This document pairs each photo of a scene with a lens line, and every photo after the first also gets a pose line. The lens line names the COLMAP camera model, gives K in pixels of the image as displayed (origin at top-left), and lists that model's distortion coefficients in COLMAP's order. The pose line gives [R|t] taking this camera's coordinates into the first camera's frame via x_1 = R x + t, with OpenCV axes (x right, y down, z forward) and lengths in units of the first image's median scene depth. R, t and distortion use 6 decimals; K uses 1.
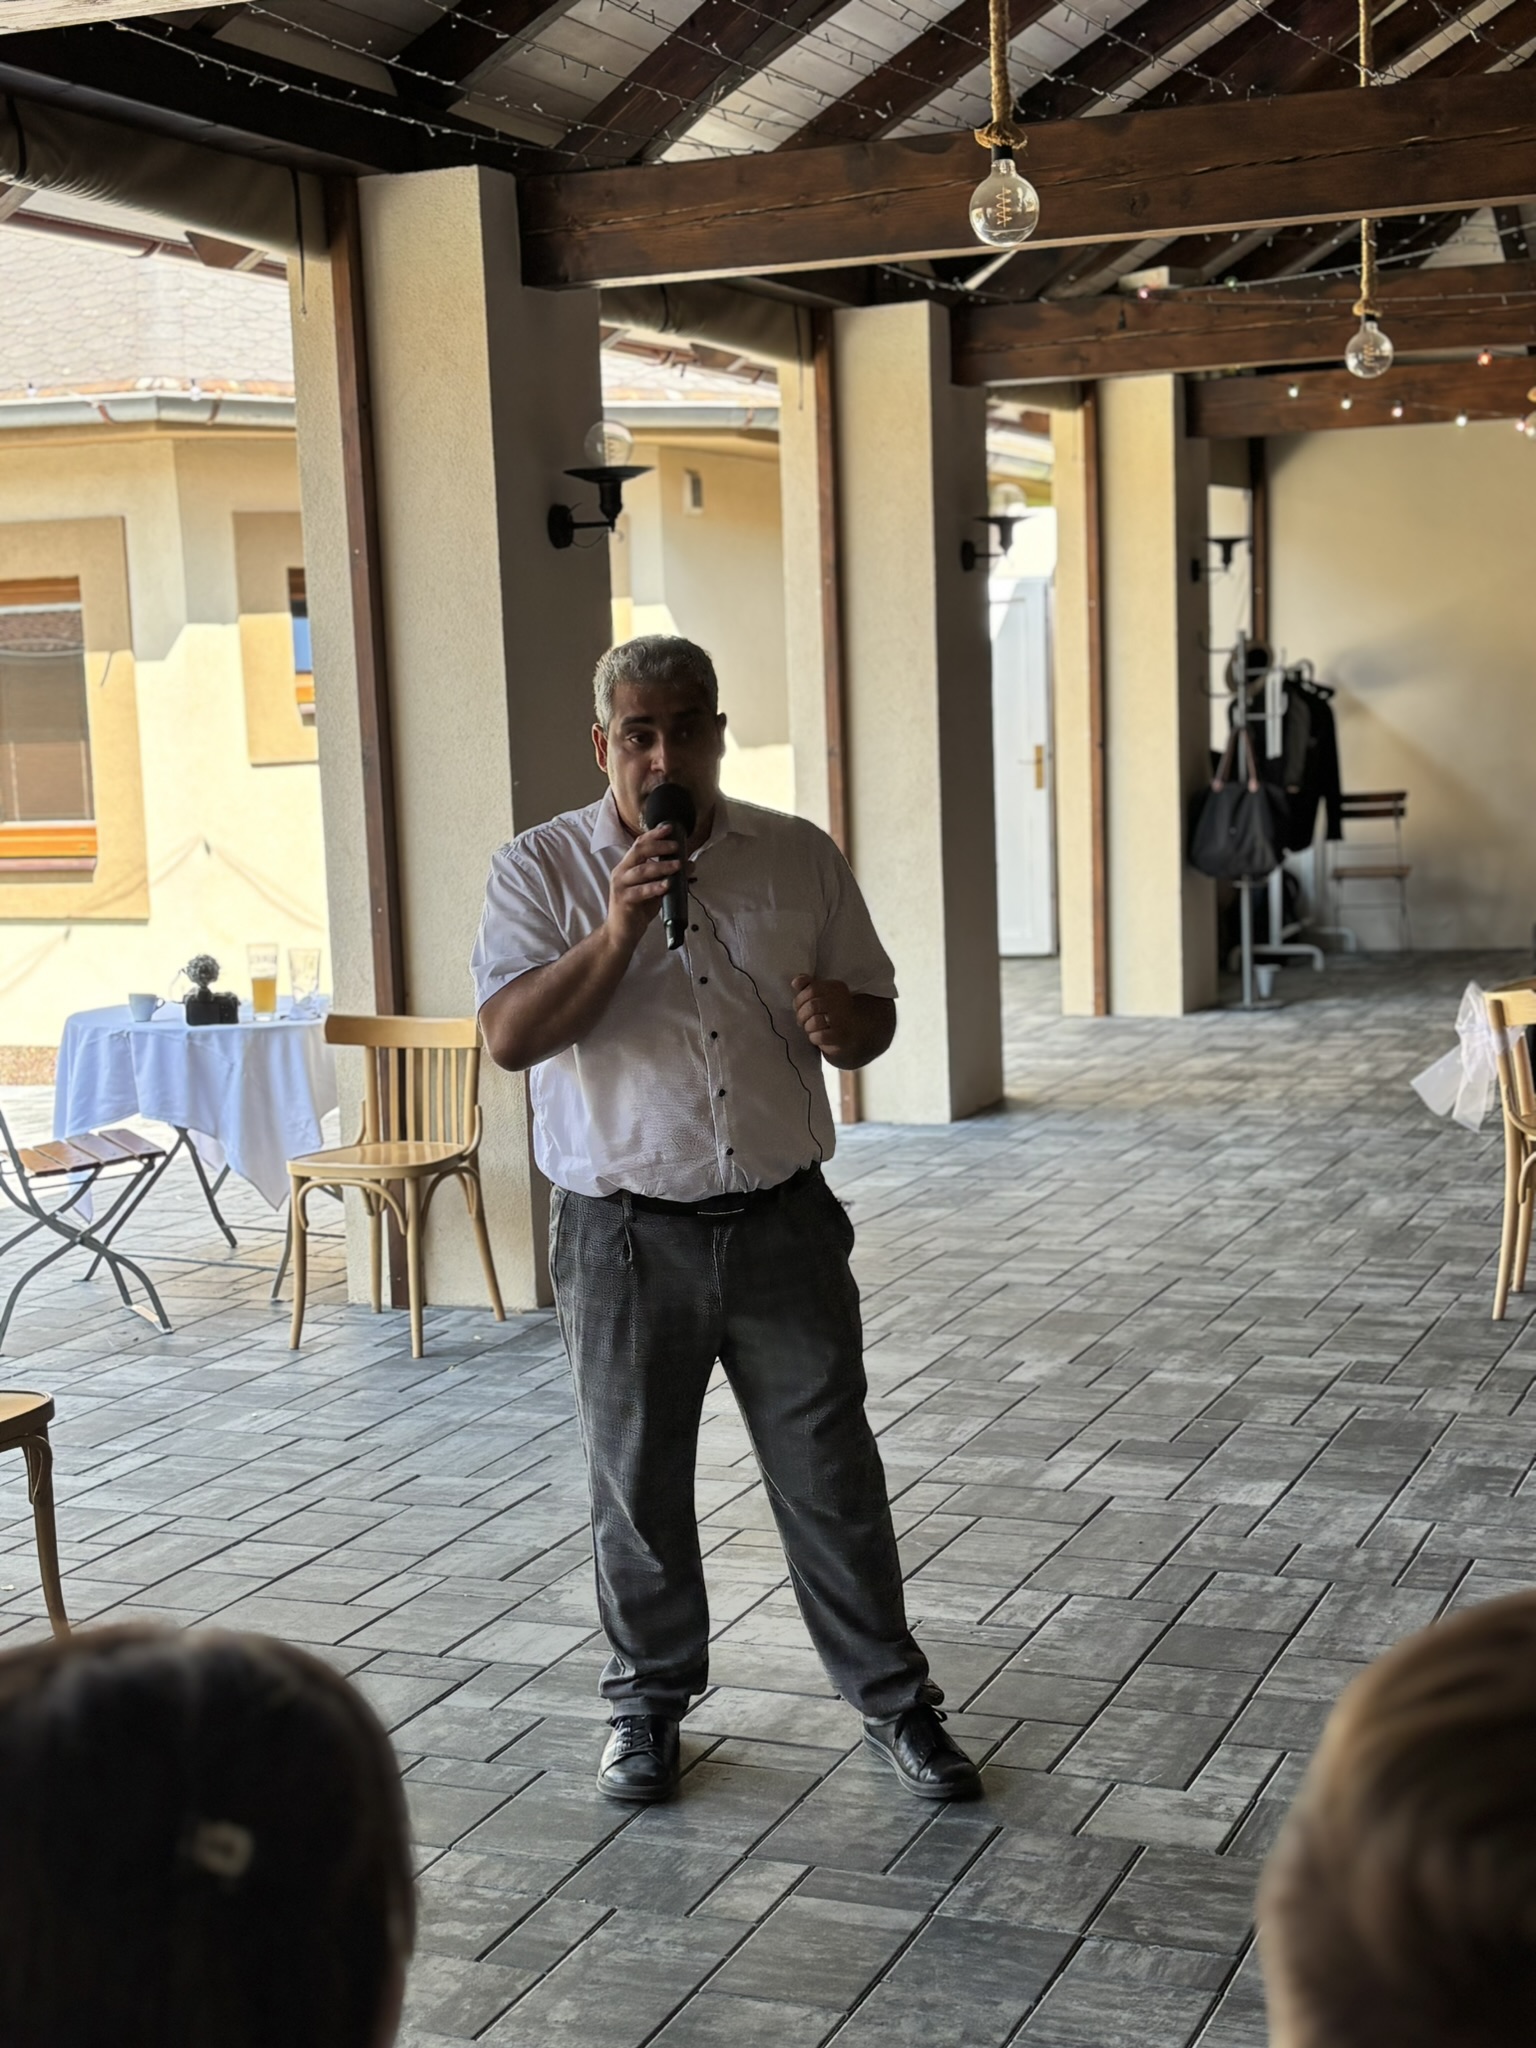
lens RADIAL K [[2991.2, 0, 768.0], [0, 2991.2, 1024.0], [0, 0, 1]] dist [0.104258, -0.062991]
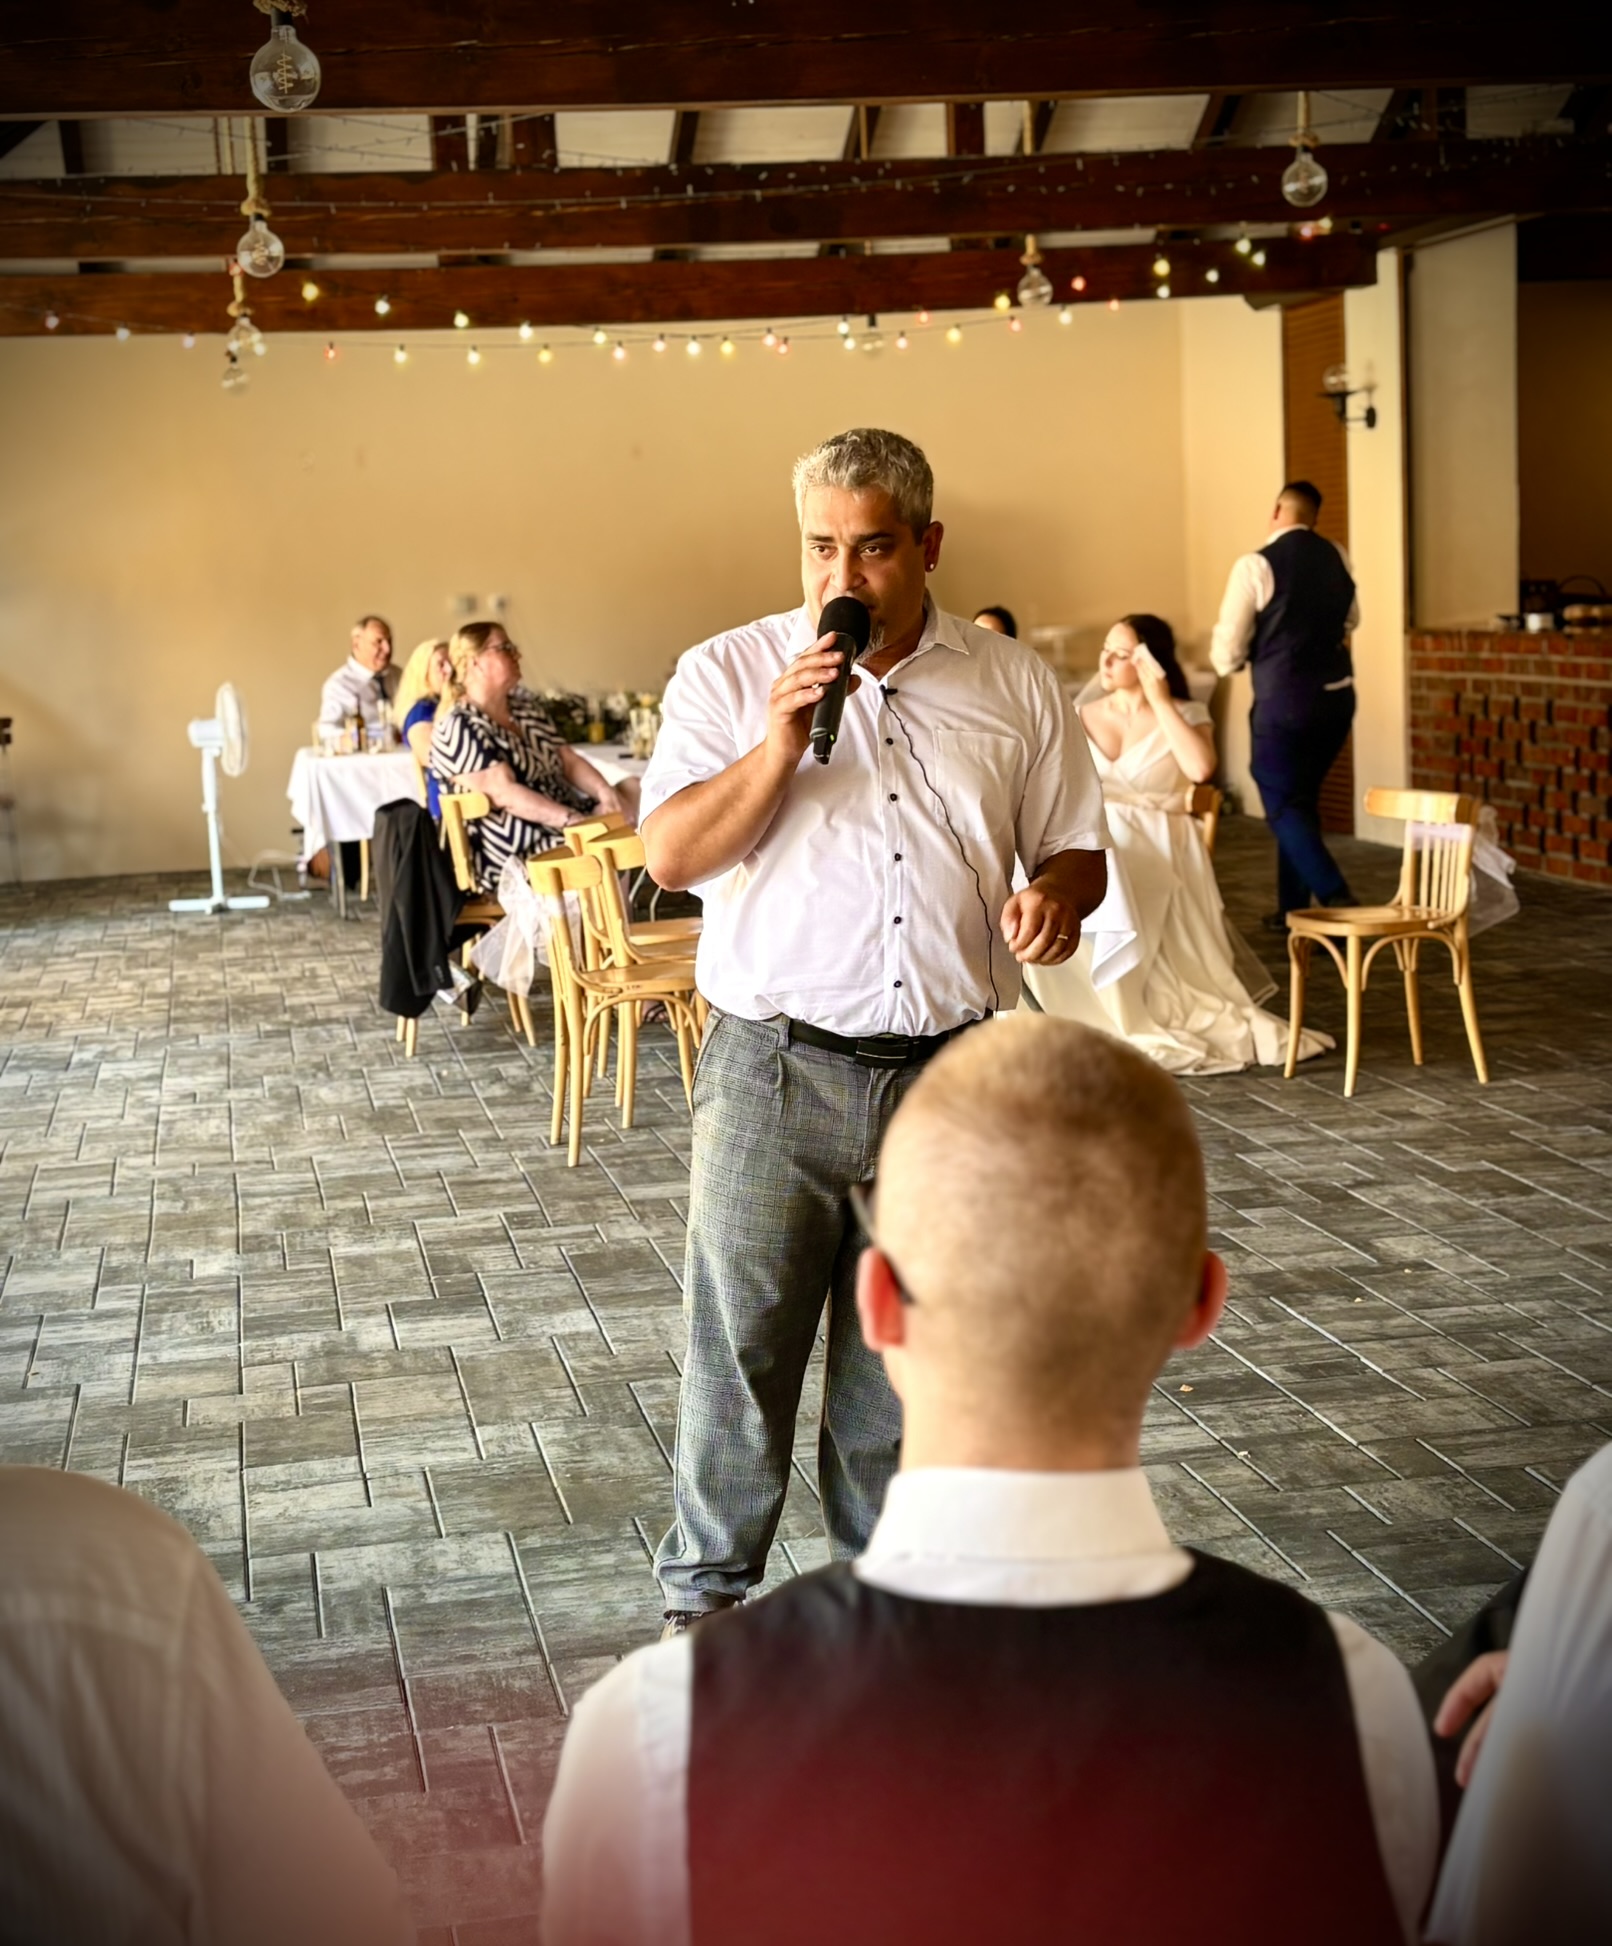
lens RADIAL K [[3099.4, 0, 806.0], [0, 3099.4, 973.0], [0, 0, 1]] dist [0.286752, -1.024924]
pose [[0.836545, -0.078338, 0.542268, -0.303836], [0.082108, 0.996473, 0.017288, 0.018810], [-0.541710, 0.030062, 0.840027, 0.028285]]
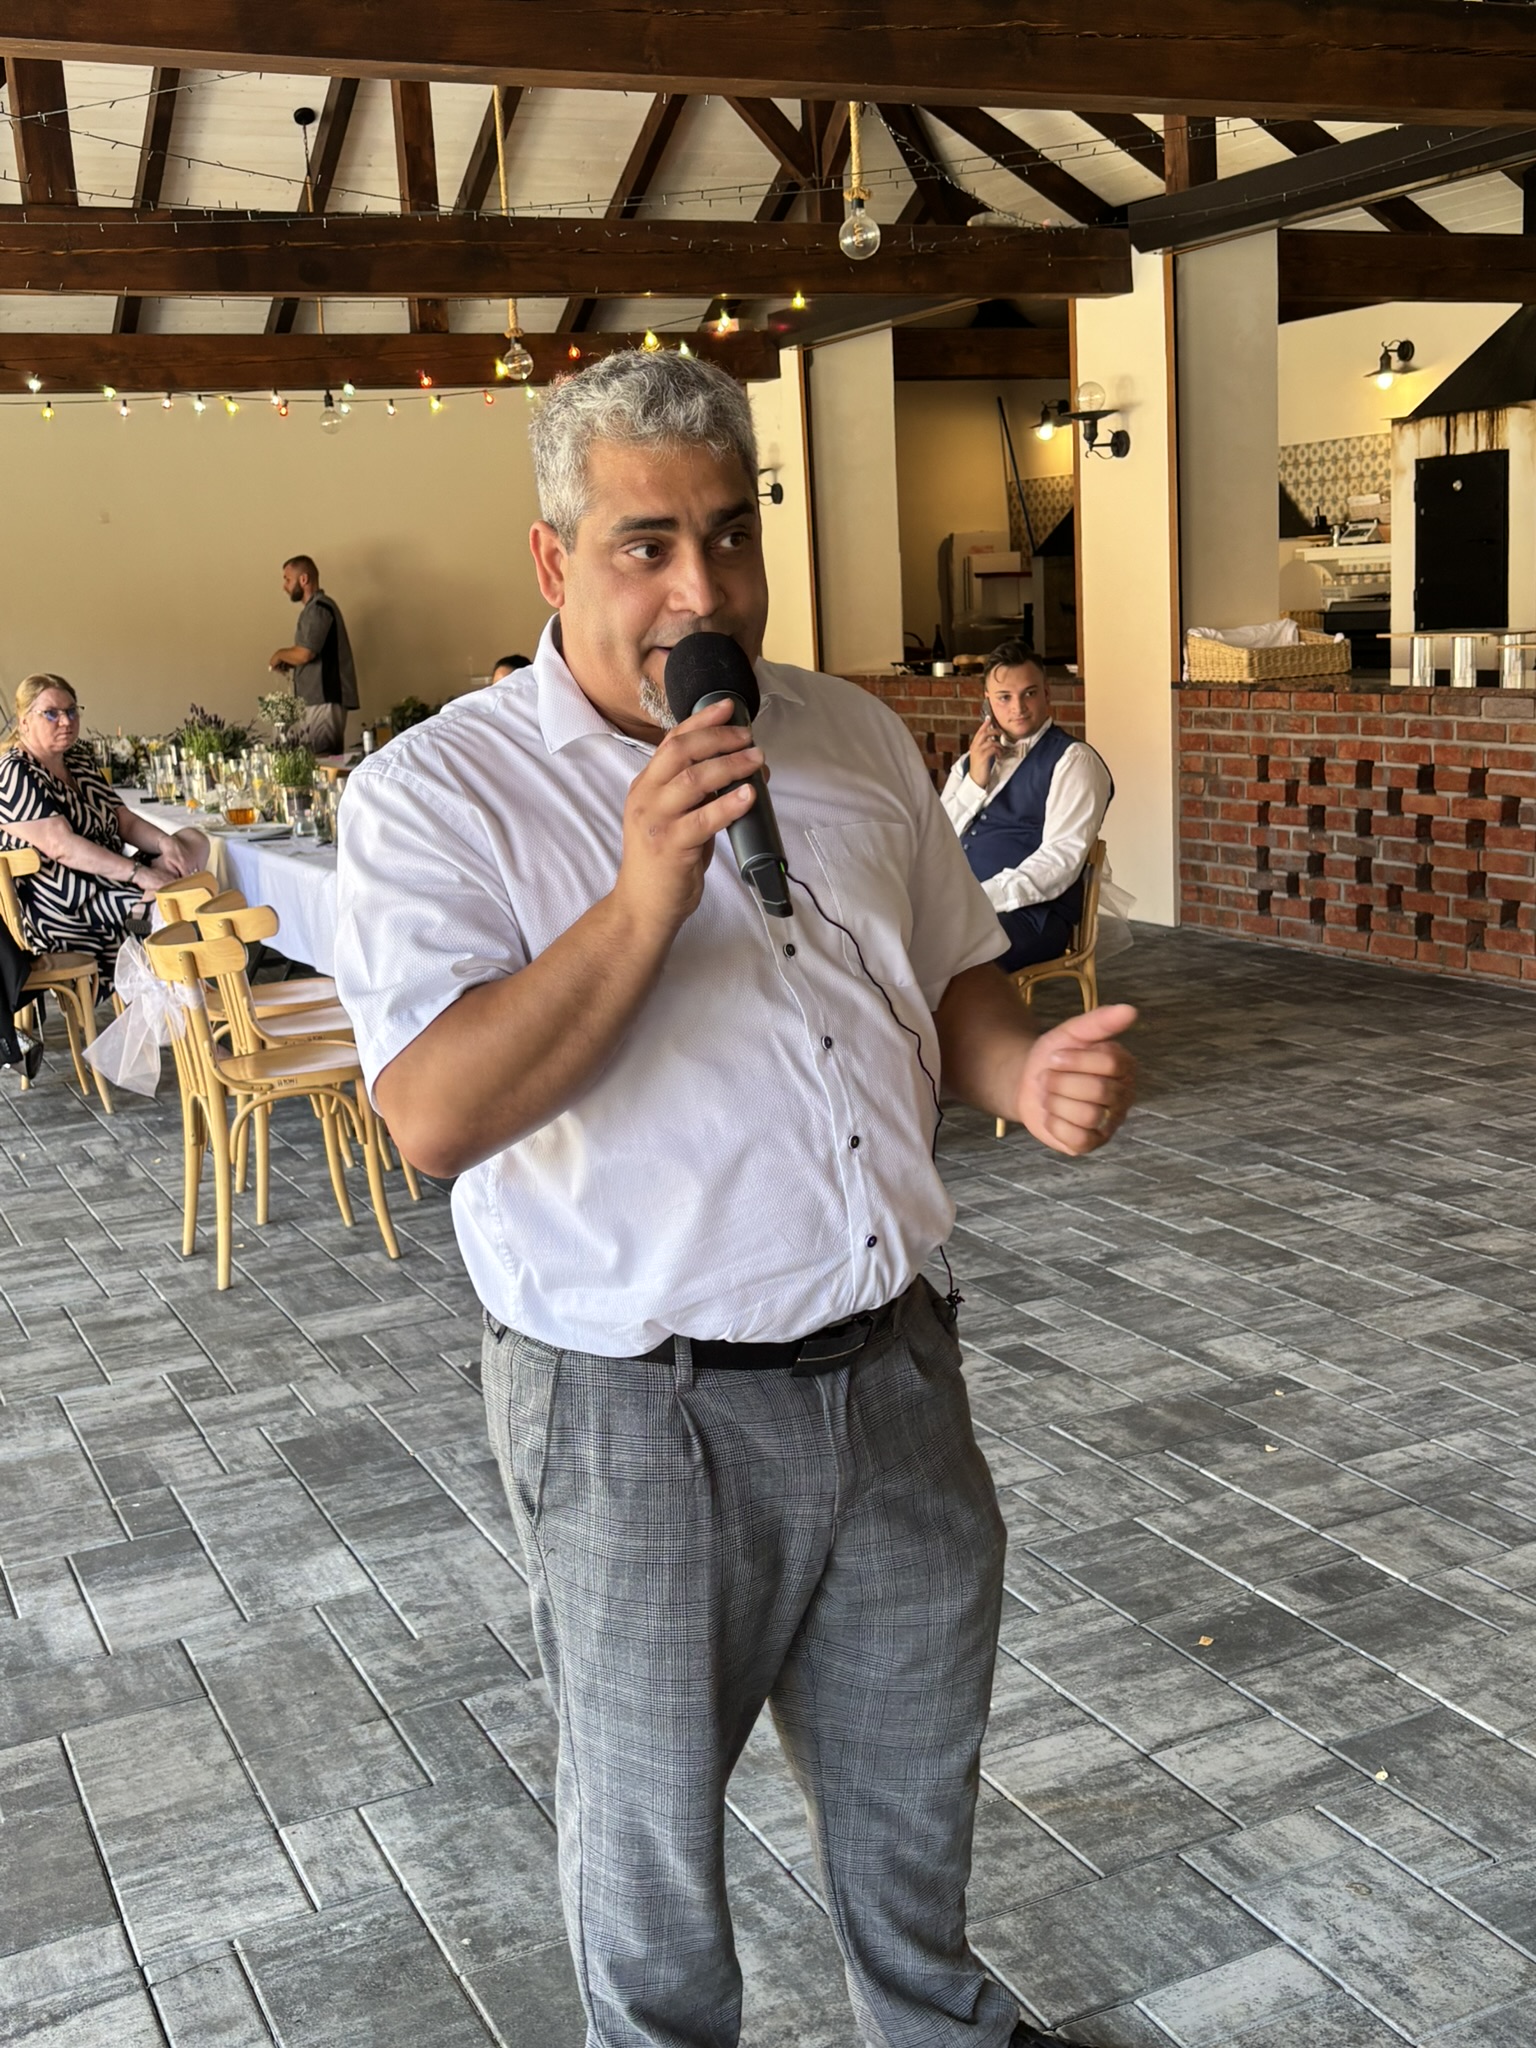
lens RADIAL K [[2251.4, 0, 797.1], [0, 2251.4, 1006.6], [0, 0, 1]] dist [0.103000, -0.285075]
pose [[0.659823, -0.135134, 0.739170, -0.162074], [0.114976, 0.990269, 0.078406, -0.025852], [-0.742573, 0.033252, 0.668939, 0.422200]]
